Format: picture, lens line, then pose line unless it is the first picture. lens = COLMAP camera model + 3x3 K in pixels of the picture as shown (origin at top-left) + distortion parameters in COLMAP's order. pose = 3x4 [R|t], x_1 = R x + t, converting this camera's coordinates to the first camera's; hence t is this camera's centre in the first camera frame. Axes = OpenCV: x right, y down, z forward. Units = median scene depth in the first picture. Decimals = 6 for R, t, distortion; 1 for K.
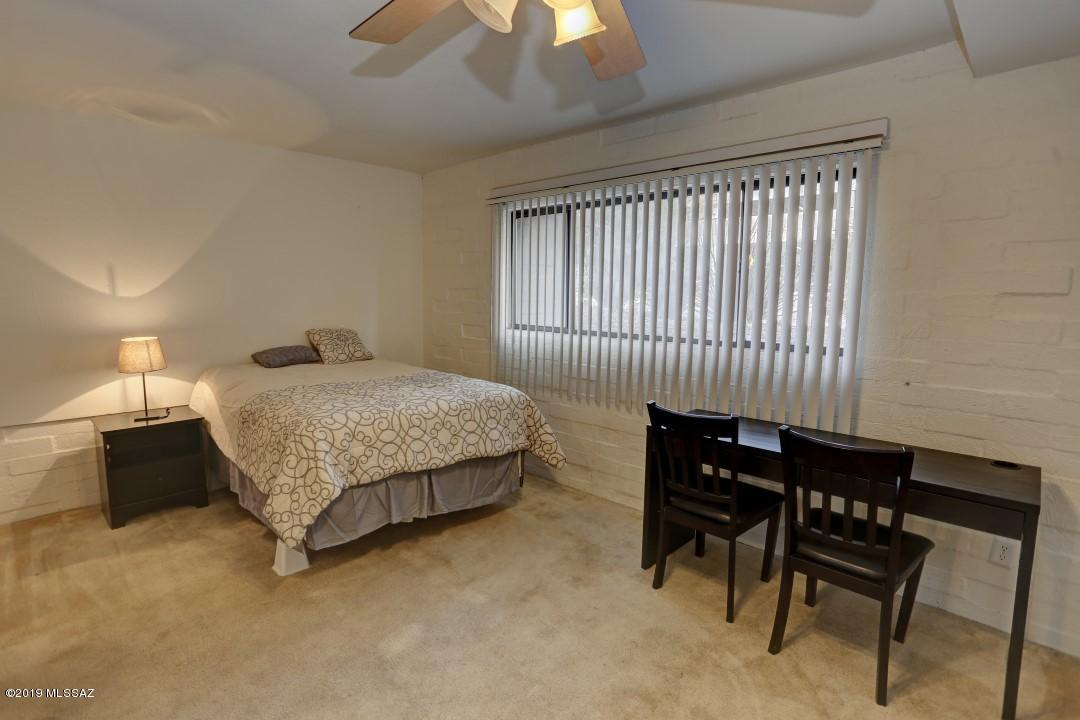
lens RADIAL K [[526.8, 0, 539.3], [0, 526.8, 360.3], [0, 0, 1]] dist [-0.070901, 0.029483]
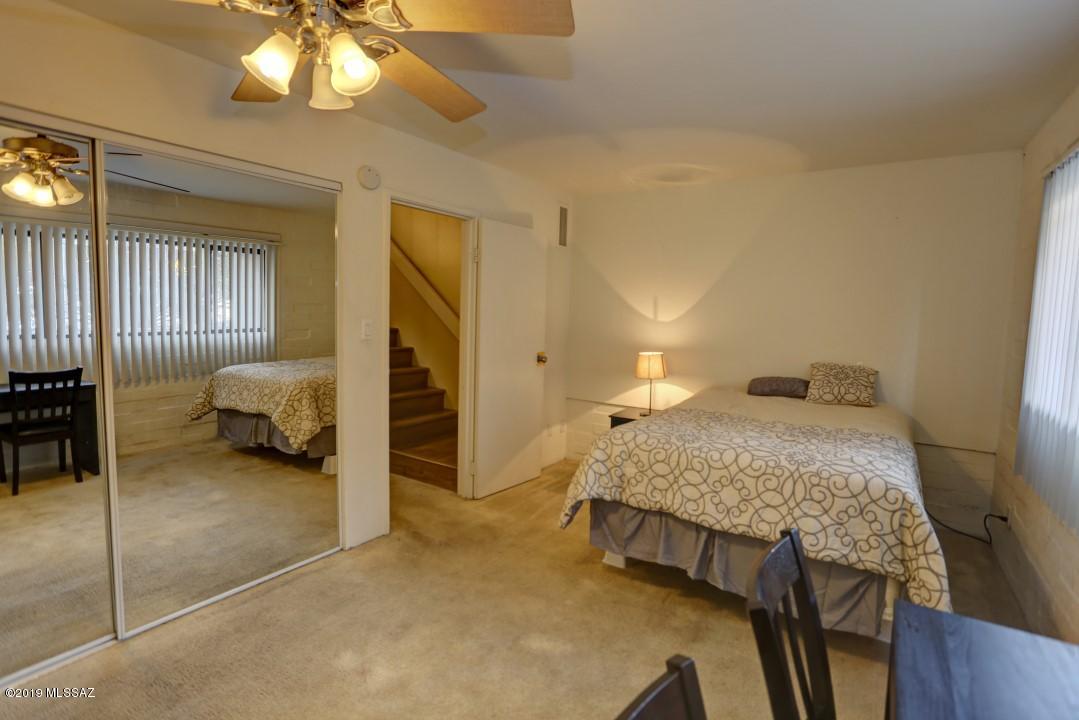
lens RADIAL K [[526.3, 0, 538.8], [0, 526.3, 360.1], [0, 0, 1]] dist [-0.070901, 0.029483]
pose [[0.184560, 0.080112, -0.979551, 0.549666], [-0.145538, 0.987912, 0.053375, -0.064125], [0.971986, 0.132711, 0.193988, 0.542047]]
